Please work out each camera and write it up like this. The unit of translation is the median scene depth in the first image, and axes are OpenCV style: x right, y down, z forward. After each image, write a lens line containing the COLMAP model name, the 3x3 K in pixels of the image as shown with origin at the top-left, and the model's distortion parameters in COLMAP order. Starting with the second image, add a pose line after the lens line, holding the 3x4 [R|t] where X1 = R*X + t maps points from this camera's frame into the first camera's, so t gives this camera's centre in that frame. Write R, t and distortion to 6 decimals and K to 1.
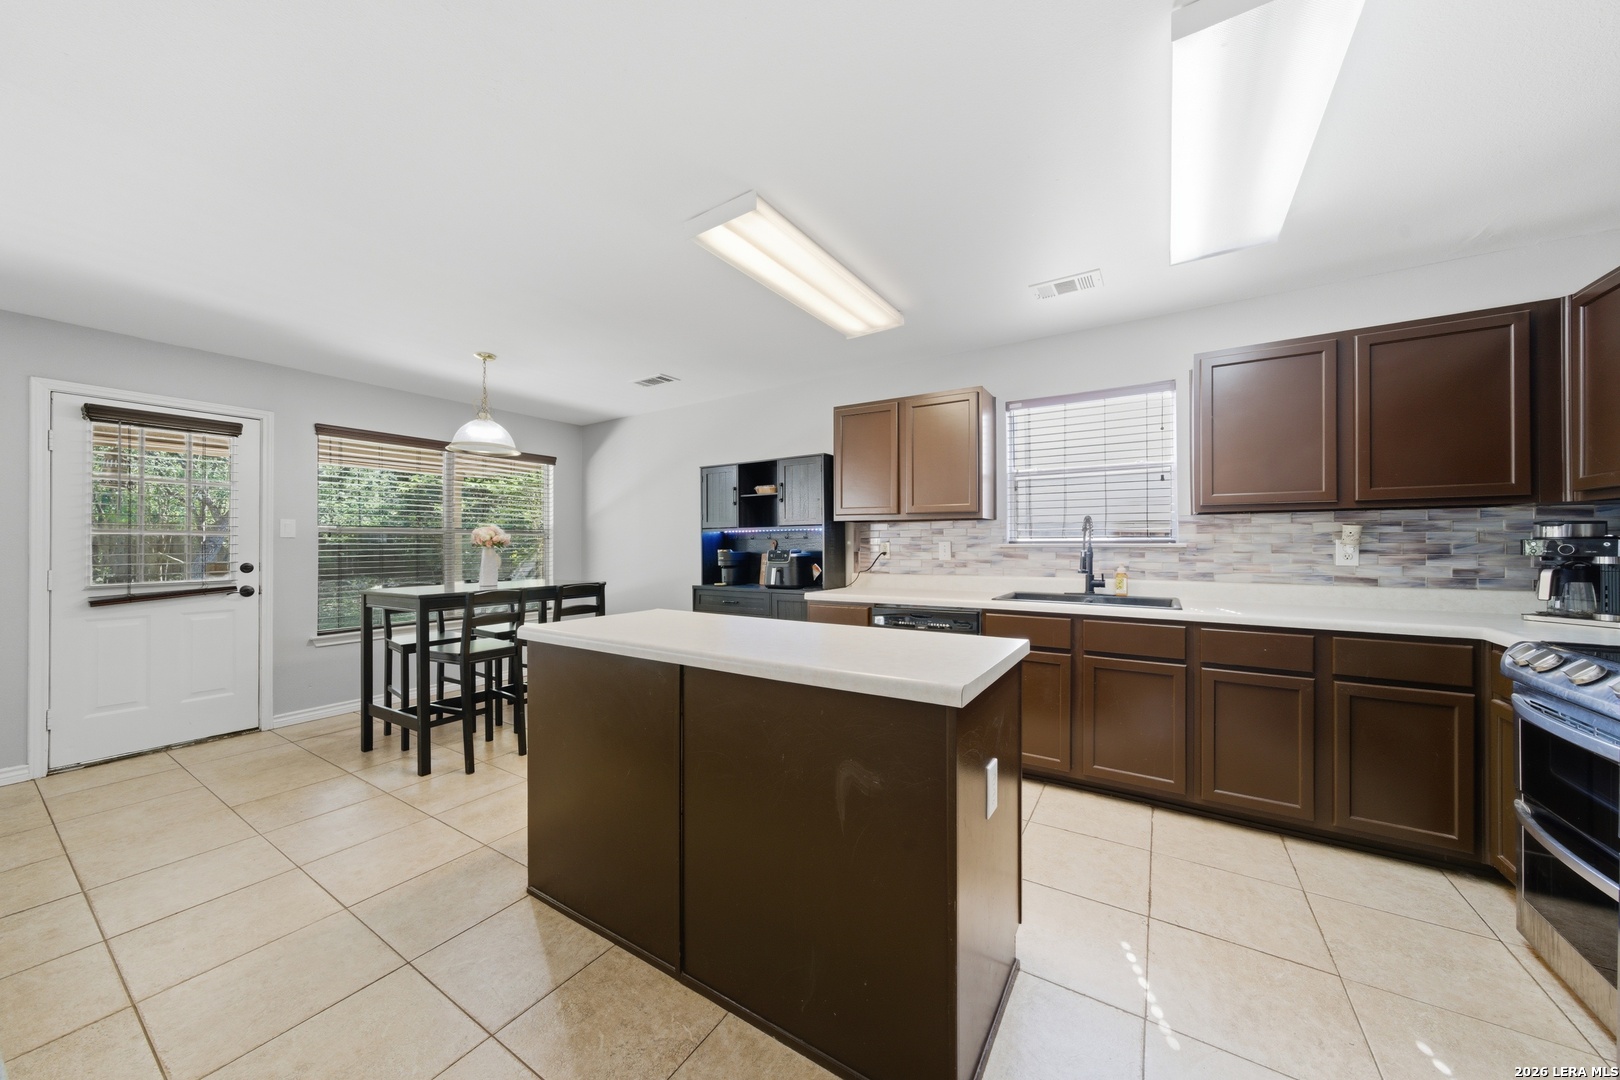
lens RADIAL K [[557.6, 0, 812.1], [0, 557.6, 542.0], [0, 0, 1]] dist [-0.005598, 0.001515]
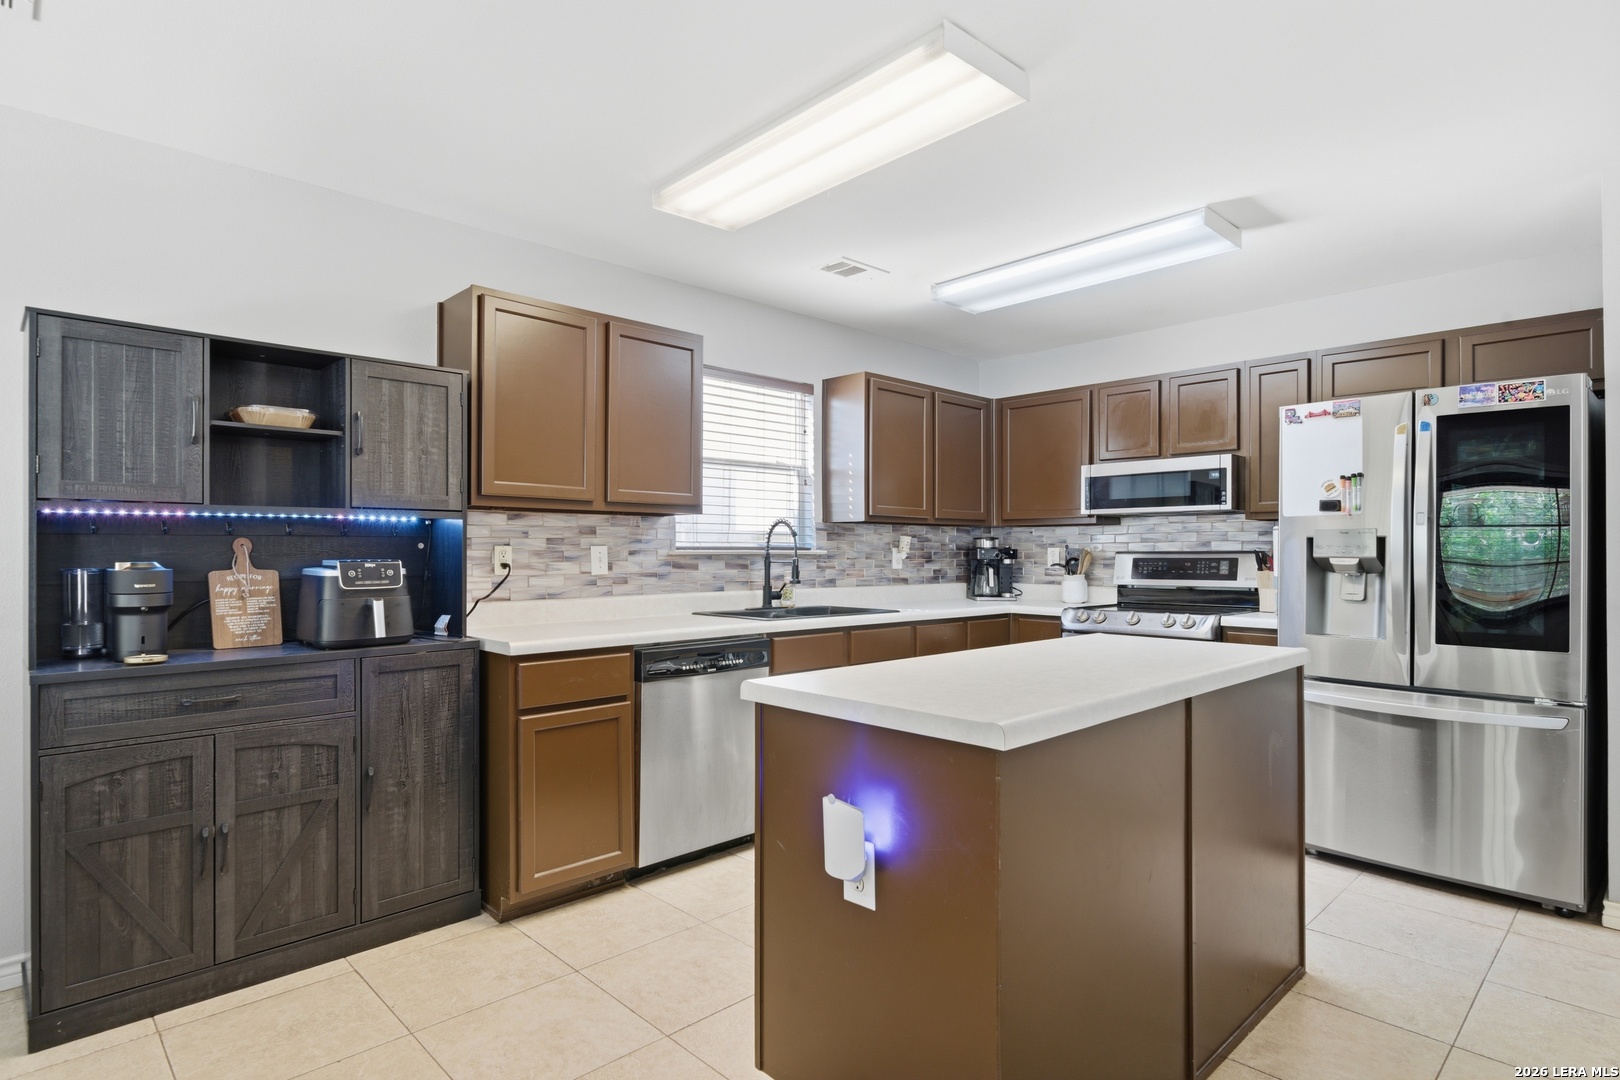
lens RADIAL K [[839.4, 0, 818.9], [0, 839.4, 536.4], [0, 0, 1]] dist [-0.010302, 0.001386]
pose [[0.229615, 0.021211, 0.973050, -0.694613], [-0.004705, 0.999775, -0.020683, 0.007452], [-0.973270, 0.000171, 0.229663, 0.559822]]
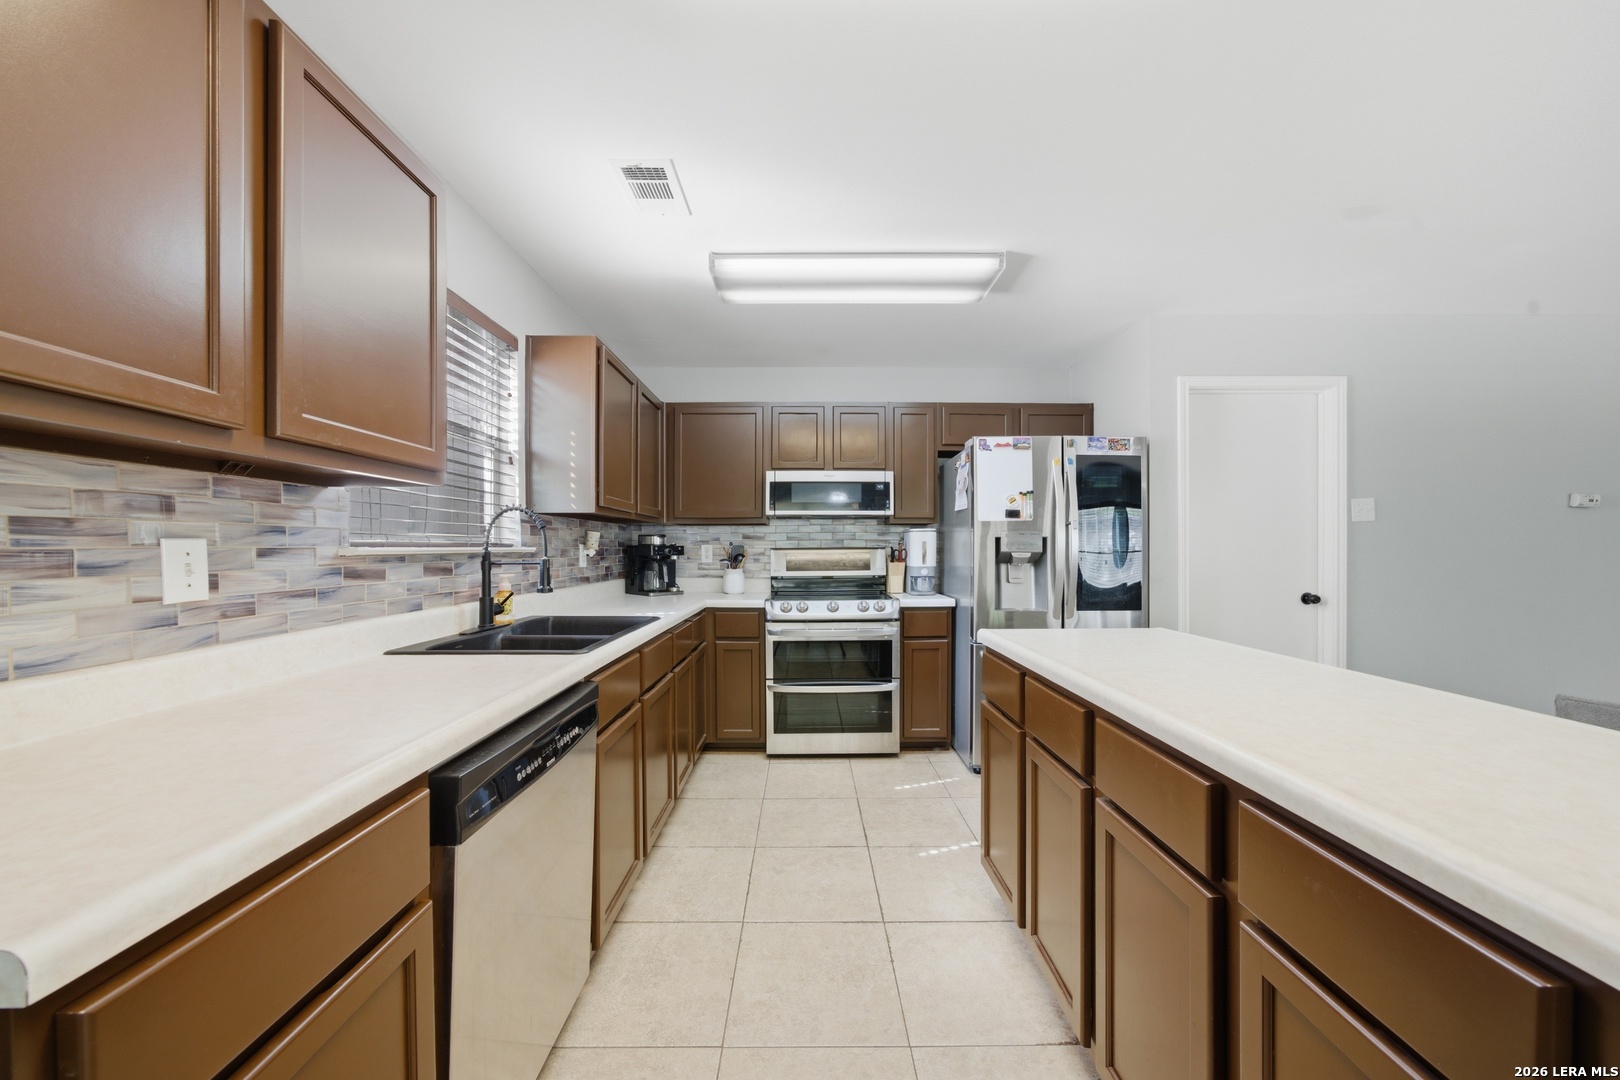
lens RADIAL K [[557.6, 0, 802.6], [0, 557.6, 543.3], [0, 0, 1]] dist [-0.005598, 0.001515]
pose [[-0.532108, 0.010402, 0.846612, -0.196427], [0.000382, 0.999927, -0.012045, 0.005587], [-0.846676, -0.006085, -0.532074, 0.934258]]
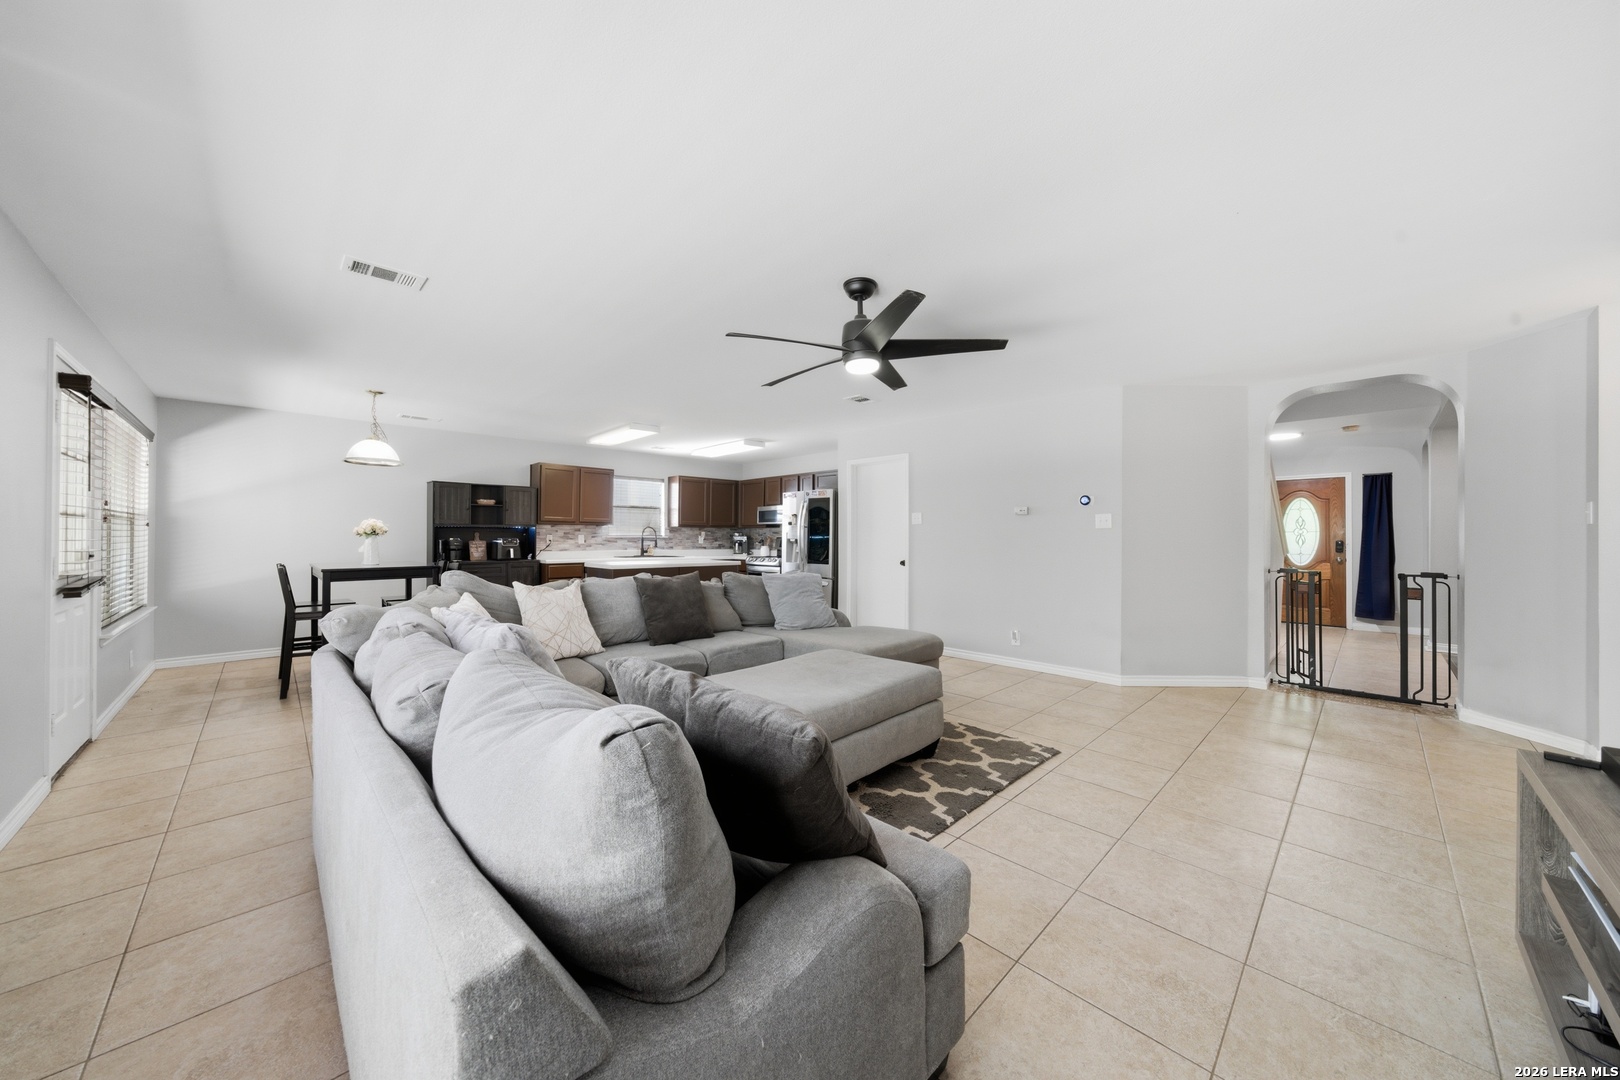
lens RADIAL K [[557.6, 0, 806.4], [0, 557.6, 533.1], [0, 0, 1]] dist [-0.005598, 0.001515]
pose [[0.234012, 0.013873, 0.972135, -1.699668], [-0.007380, 0.999895, -0.012492, 0.013586], [-0.972206, -0.004251, 0.234089, -0.333471]]
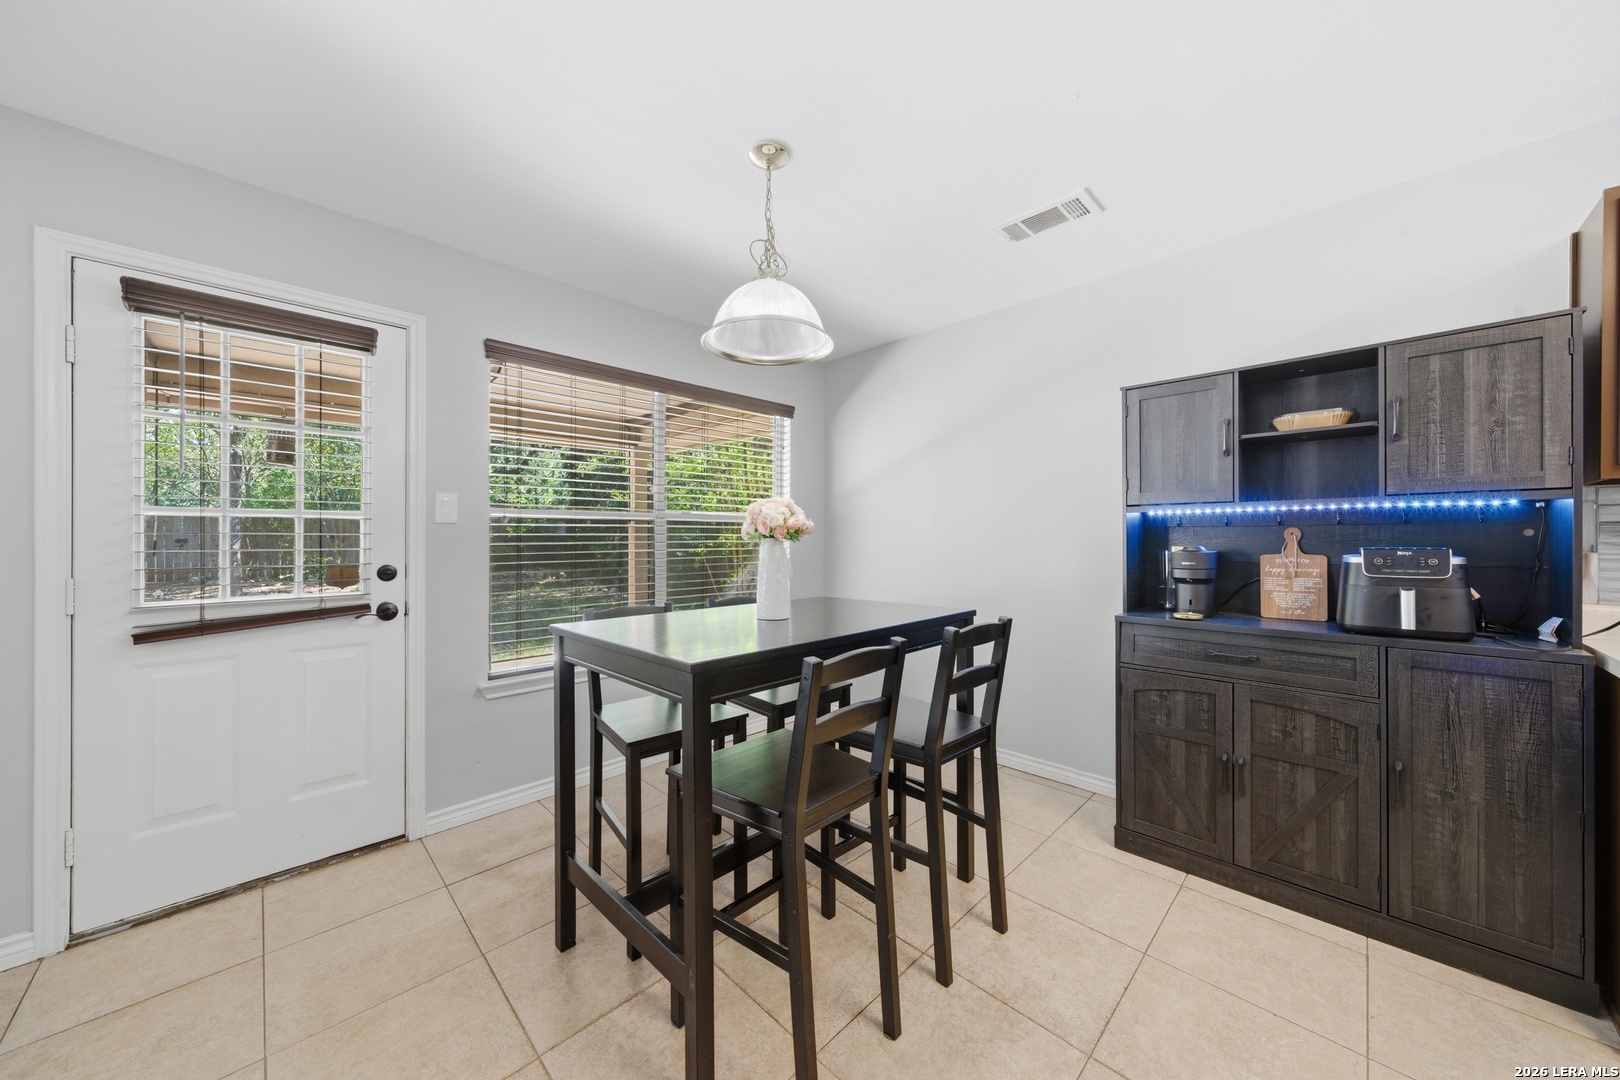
lens RADIAL K [[557.6, 0, 807.2], [0, 557.6, 537.5], [0, 0, 1]] dist [-0.005598, 0.001515]
pose [[0.973791, 0.003239, -0.227423, -0.454115], [-0.001970, 0.999981, 0.005807, 0.004112], [0.227438, -0.005206, 0.973779, 0.537772]]
